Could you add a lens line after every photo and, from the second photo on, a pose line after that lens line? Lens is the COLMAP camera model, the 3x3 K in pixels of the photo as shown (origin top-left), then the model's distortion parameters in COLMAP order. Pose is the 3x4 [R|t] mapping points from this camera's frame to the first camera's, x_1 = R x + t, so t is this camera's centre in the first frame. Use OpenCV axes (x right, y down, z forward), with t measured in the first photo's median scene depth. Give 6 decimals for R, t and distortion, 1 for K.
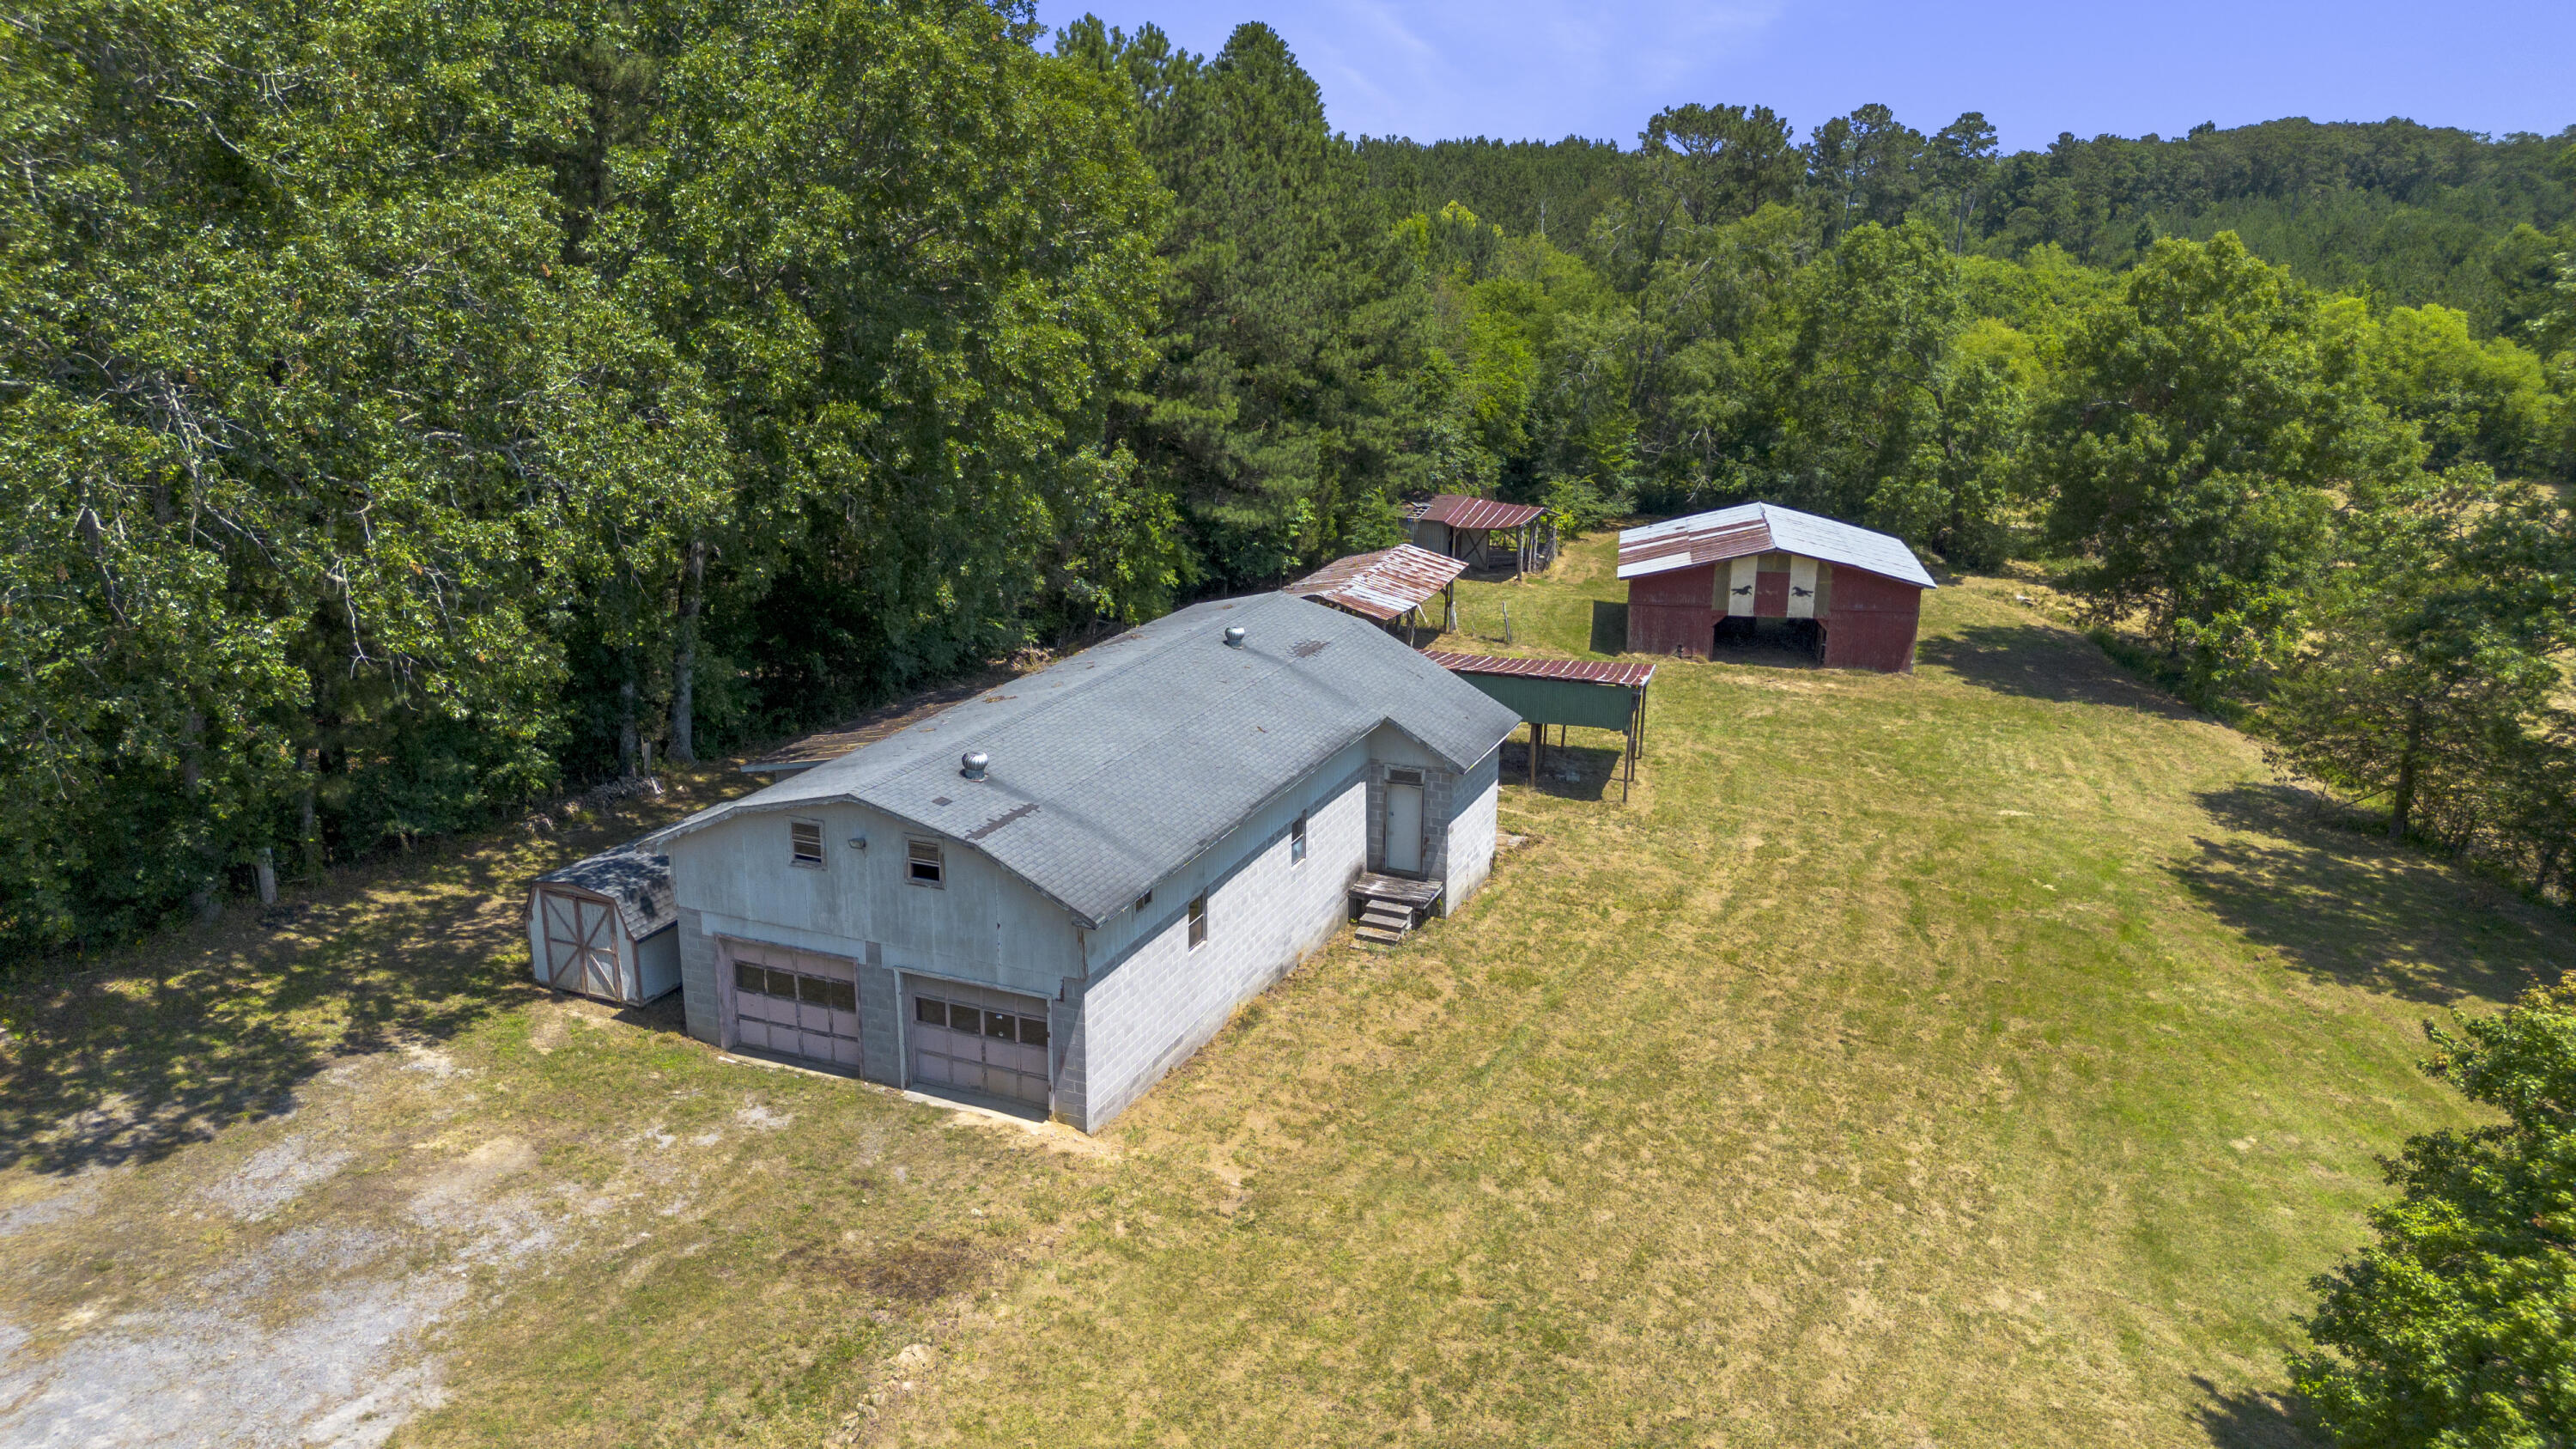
lens RADIAL K [[1919.4, 0, 1288.0], [0, 1919.4, 724.5], [0, 0, 1]] dist [0.186762, -0.000426]
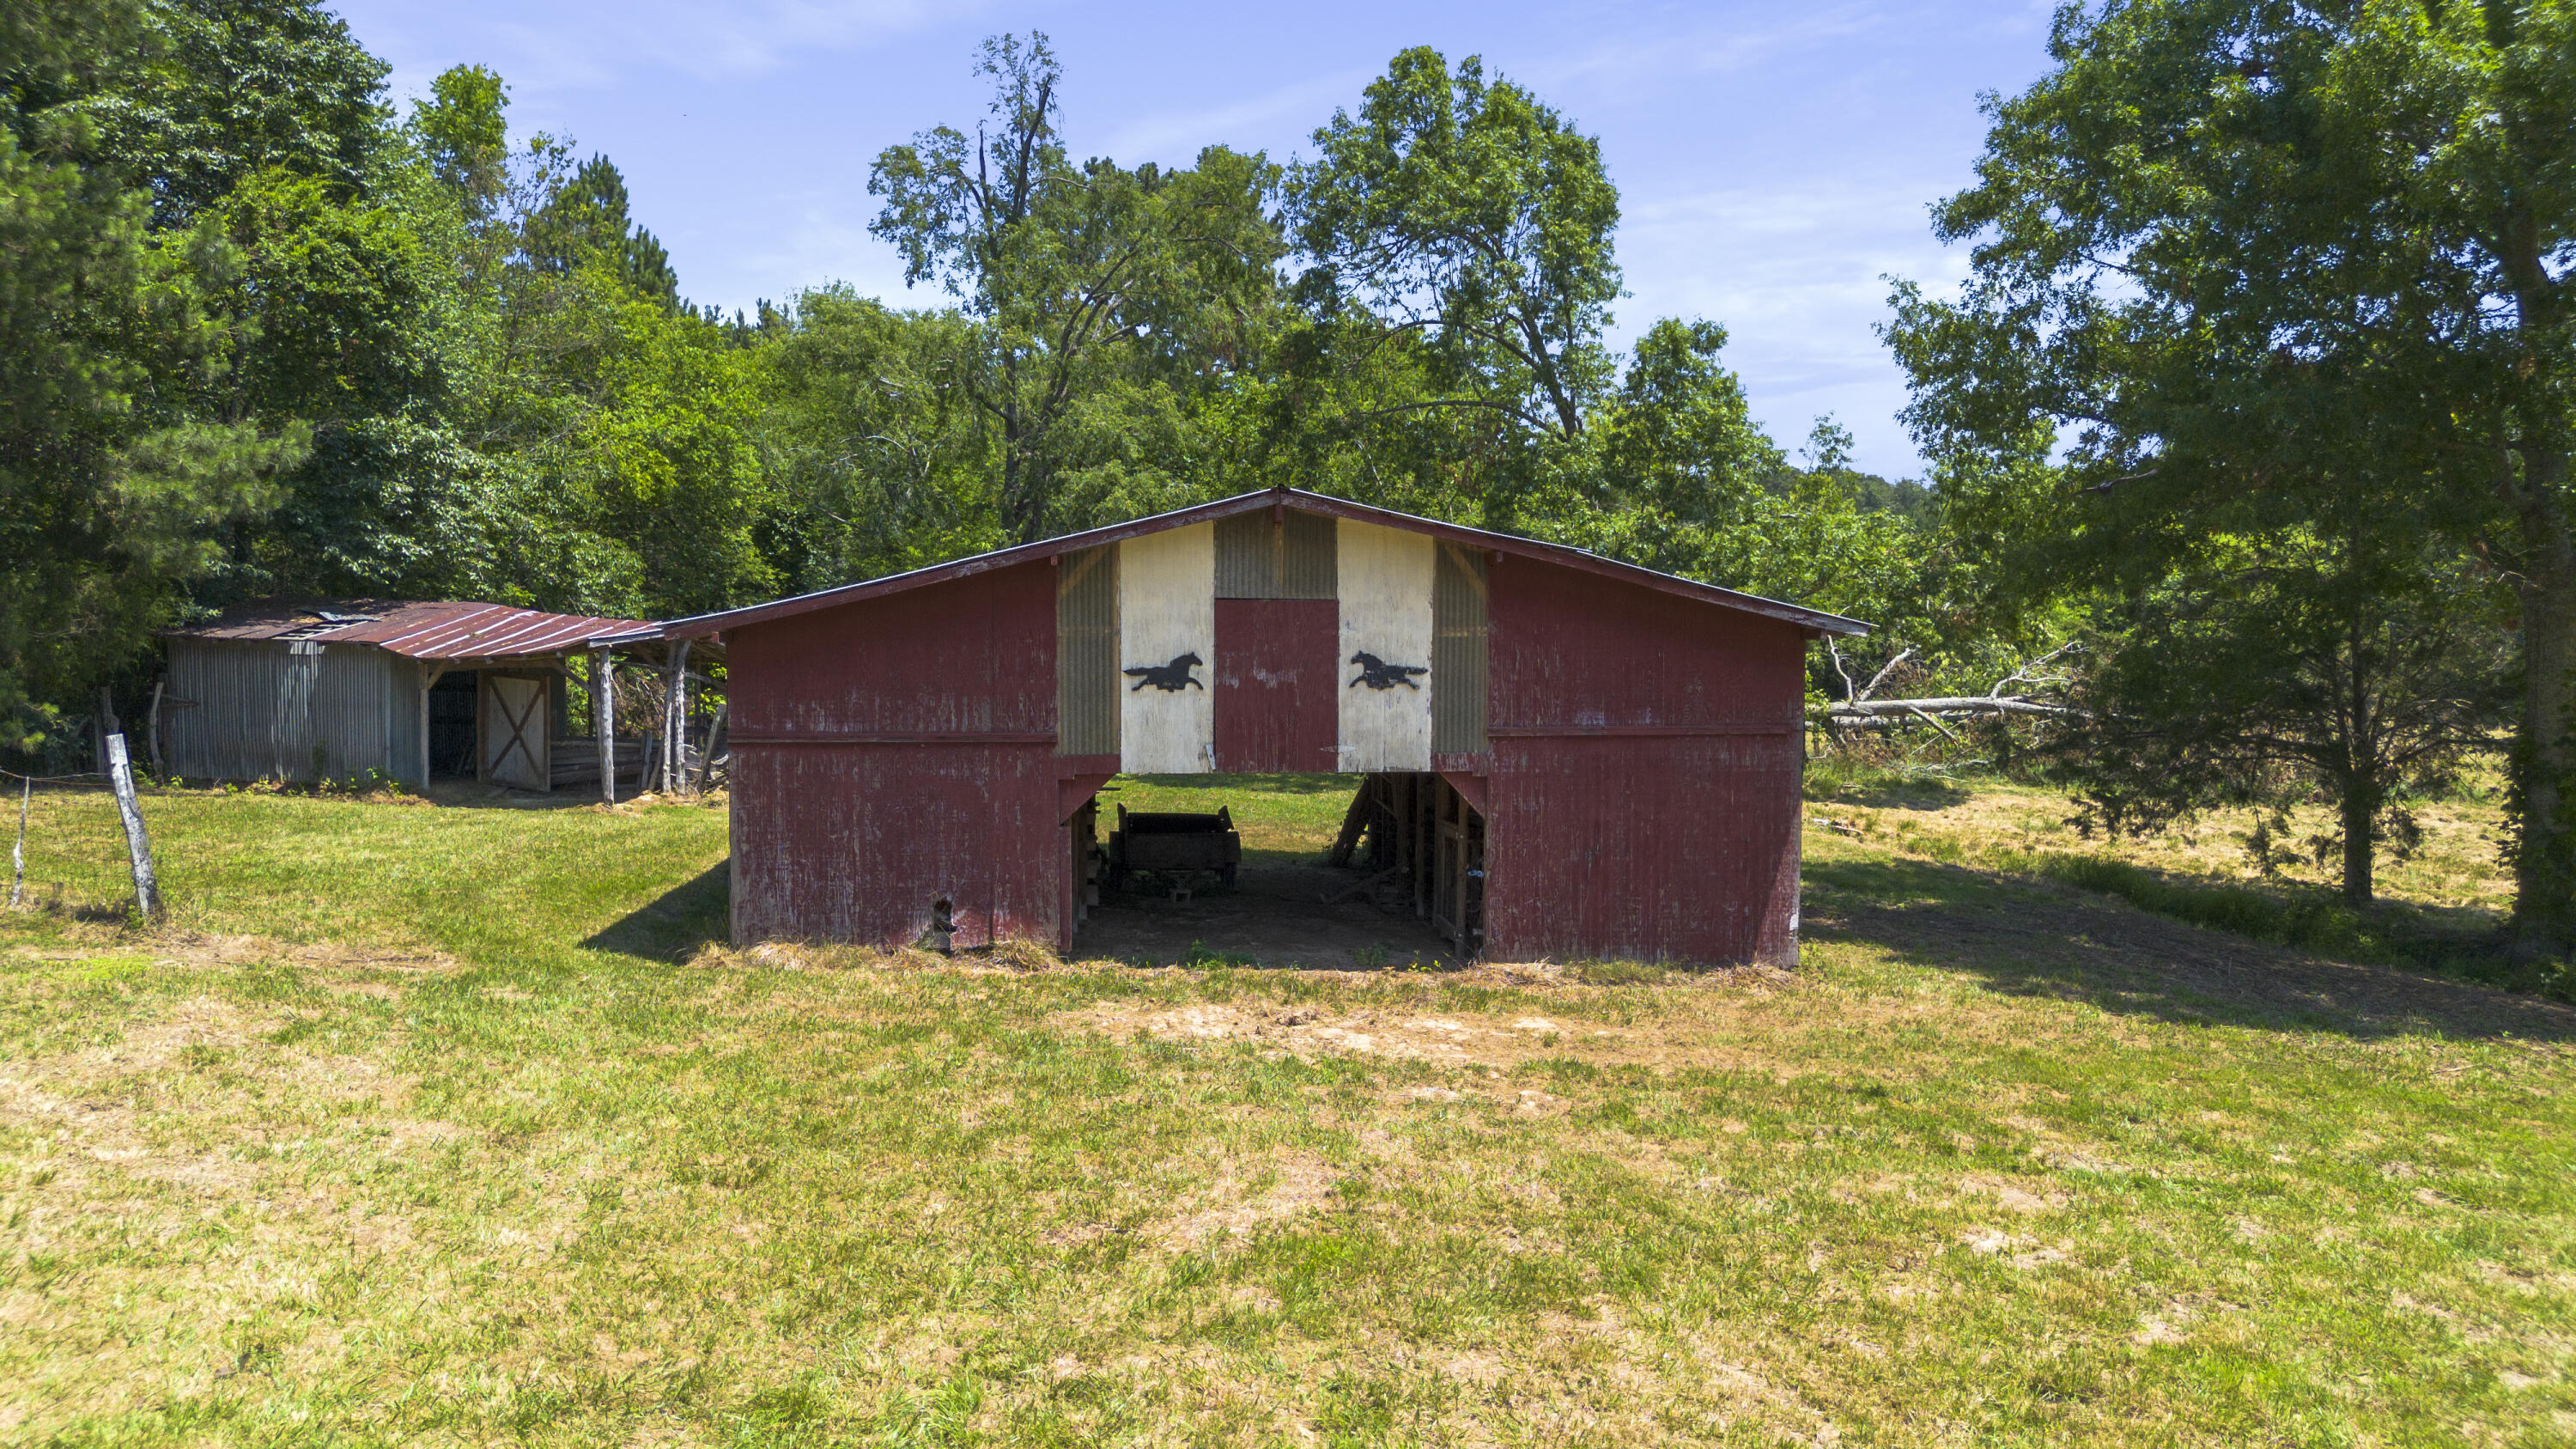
lens RADIAL K [[1919.4, 0, 1288.0], [0, 1919.4, 724.5], [0, 0, 1]] dist [0.186762, -0.000426]
pose [[0.969611, -0.024171, 0.243456, 0.188348], [0.072926, 0.978425, -0.193303, -0.012314], [-0.233532, 0.205184, 0.950454, 0.758913]]
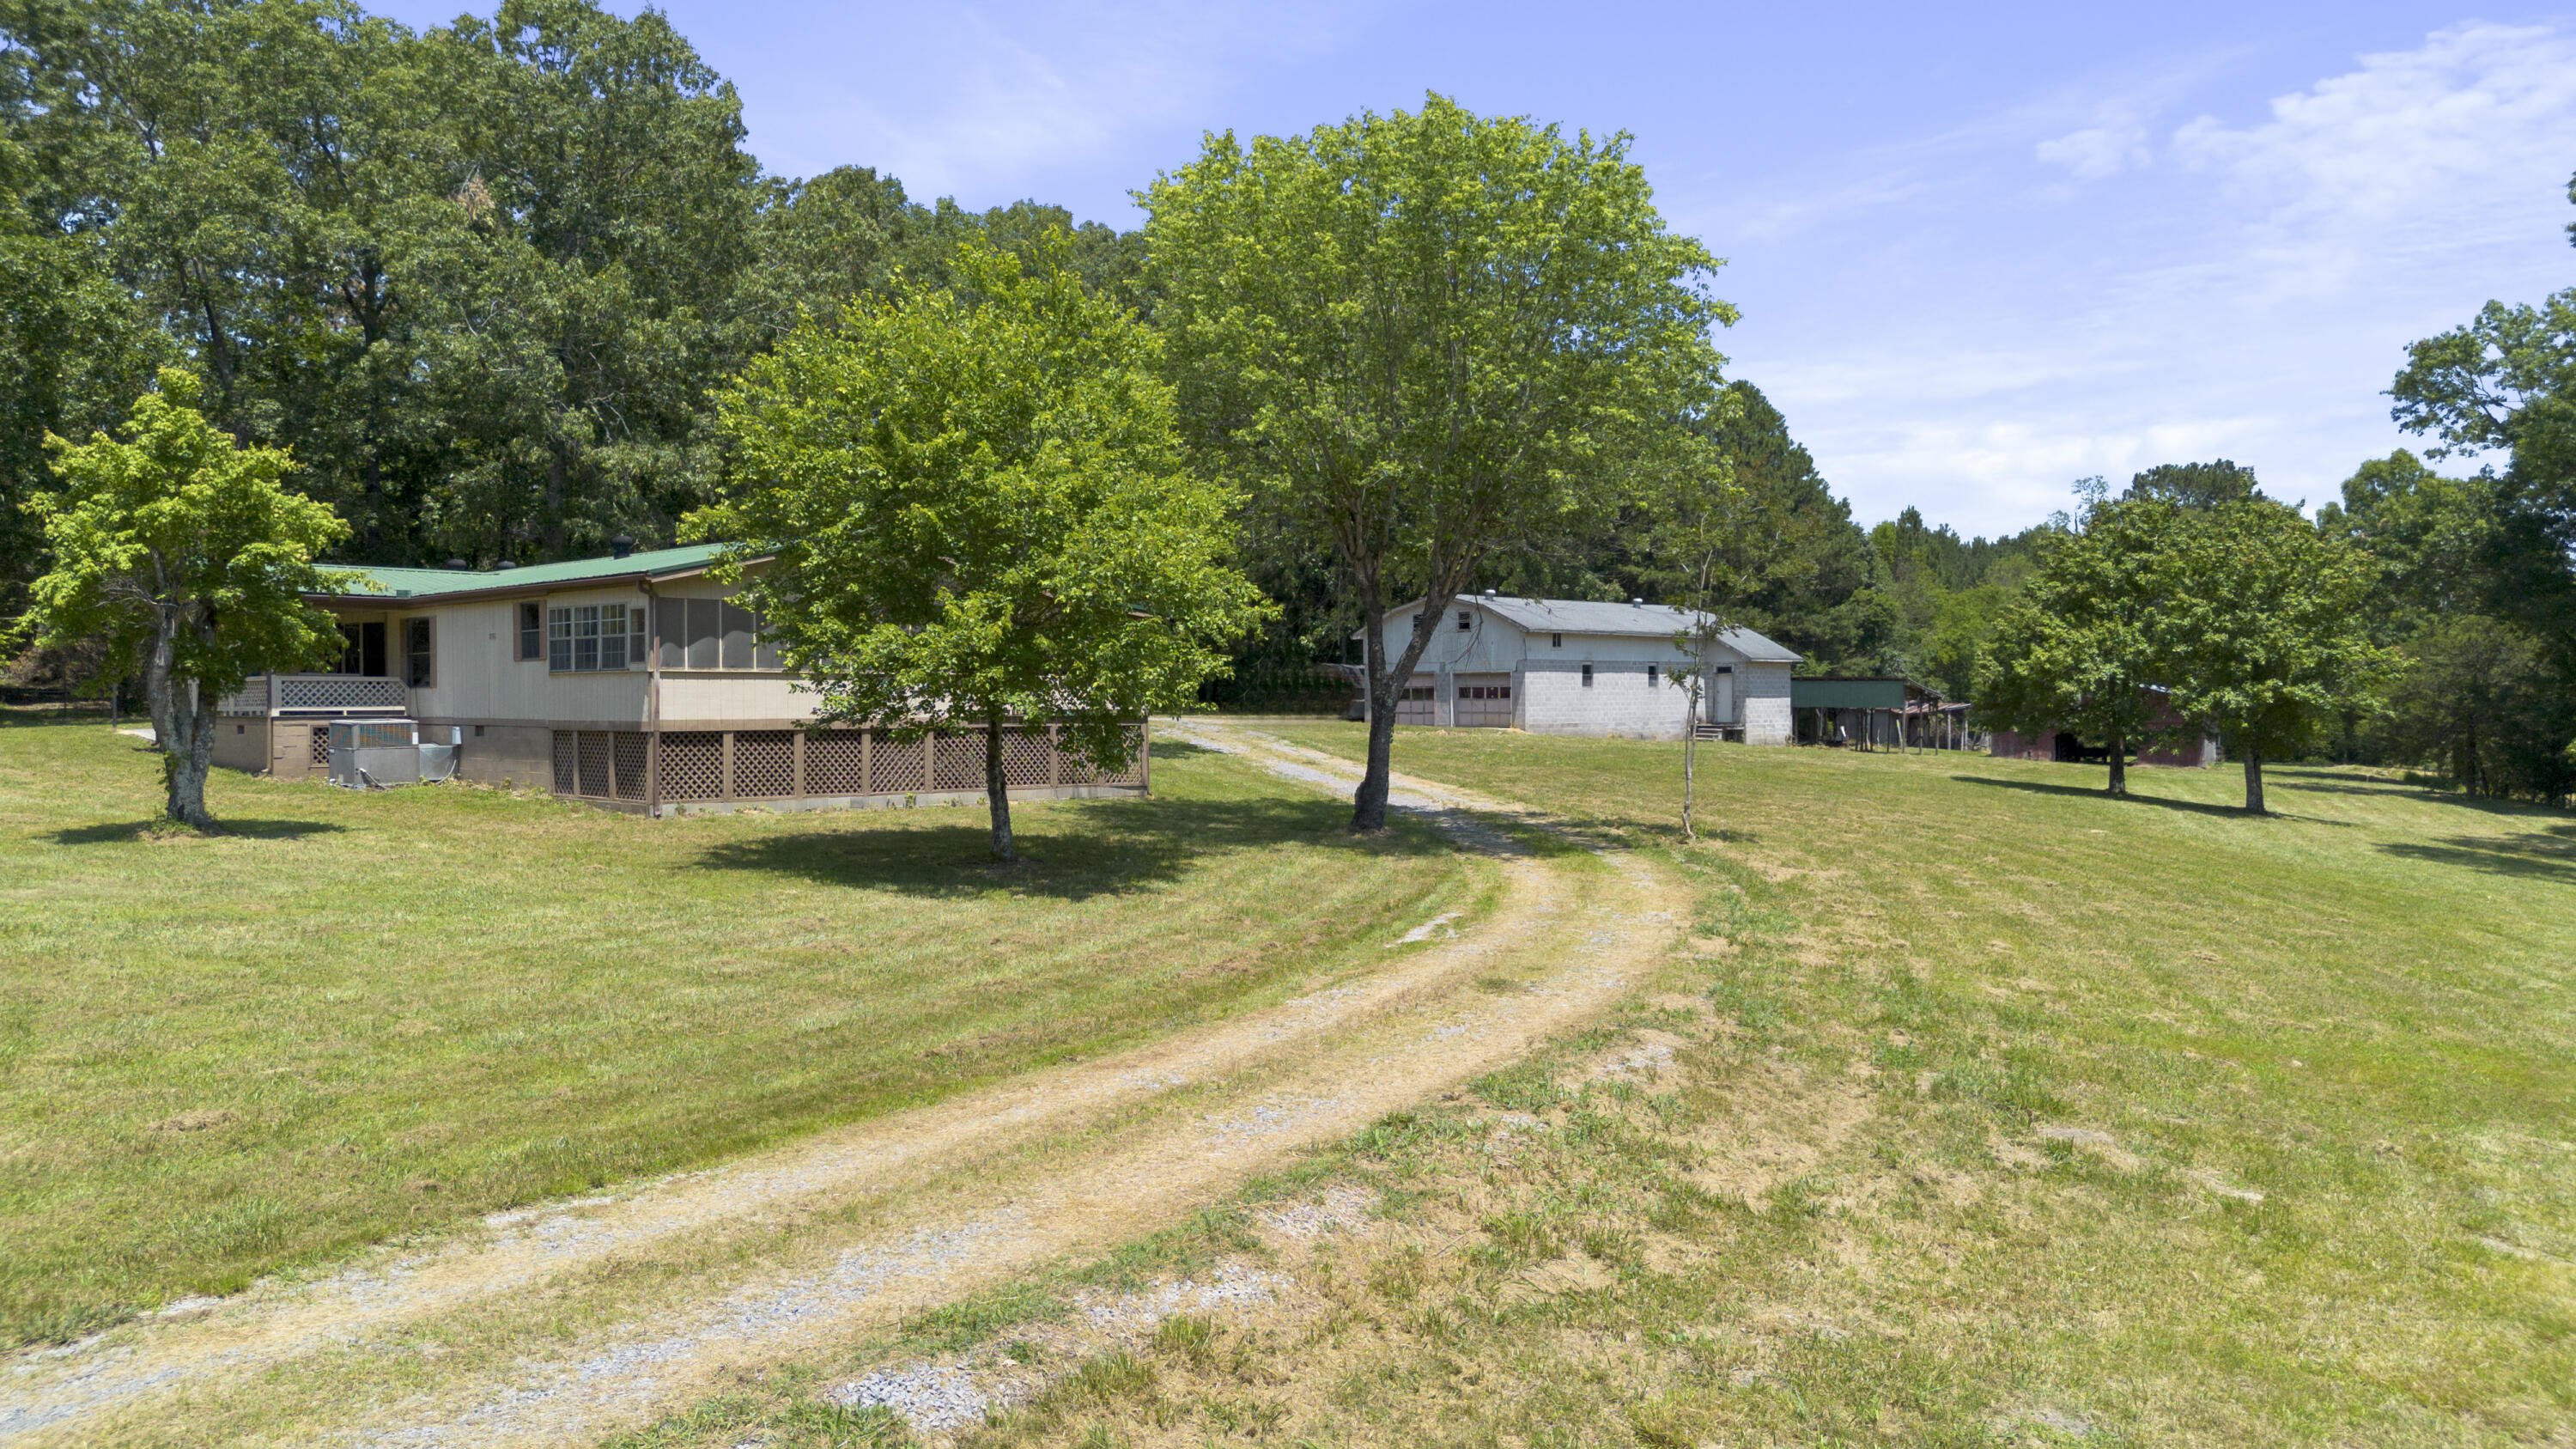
lens RADIAL K [[1919.4, 0, 1288.0], [0, 1919.4, 724.5], [0, 0, 1]] dist [0.186762, -0.000426]
pose [[0.943019, -0.002292, -0.332730, 0.171545], [-0.081689, 0.967777, -0.238189, 0.336821], [0.322554, 0.251797, 0.912446, -0.520916]]
